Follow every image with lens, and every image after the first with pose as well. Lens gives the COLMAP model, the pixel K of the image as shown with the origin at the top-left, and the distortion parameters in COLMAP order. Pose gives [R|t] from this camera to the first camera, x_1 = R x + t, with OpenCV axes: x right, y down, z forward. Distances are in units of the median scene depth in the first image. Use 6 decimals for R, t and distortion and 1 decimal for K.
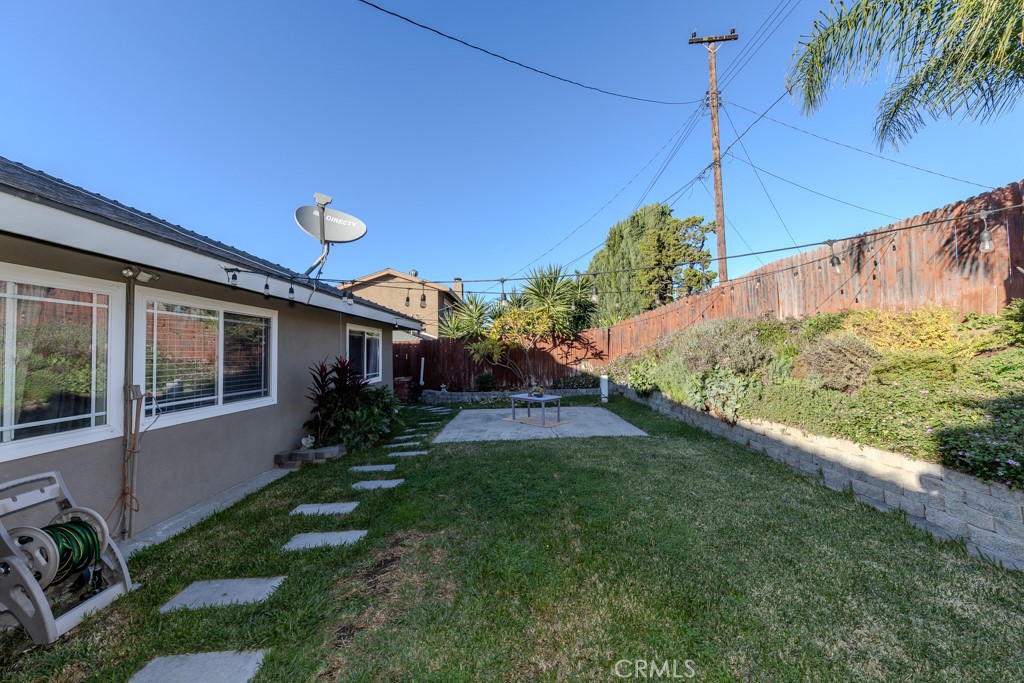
lens RADIAL K [[382.9, 0, 515.1], [0, 382.9, 344.1], [0, 0, 1]] dist [-0.000139, 0.000000]
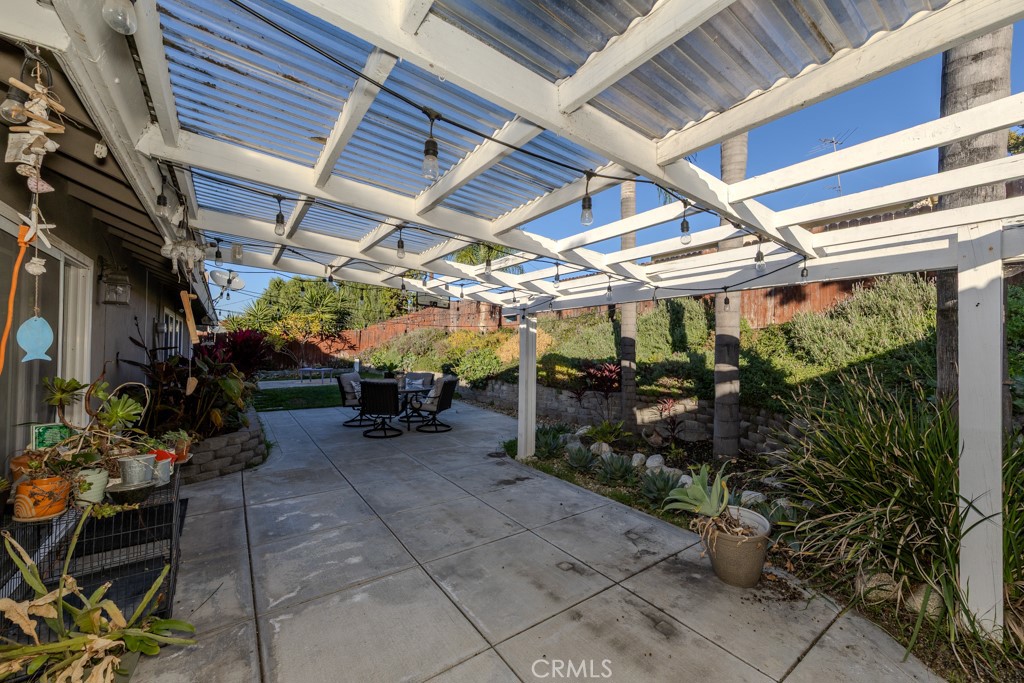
lens RADIAL K [[408.7, 0, 513.8], [0, 408.7, 345.0], [0, 0, 1]] dist [0.000658, 0.000008]
pose [[0.823016, 0.026294, 0.567409, -0.178914], [-0.032760, 0.999463, 0.001202, -0.004105], [-0.567072, -0.019578, 0.823436, -0.706853]]
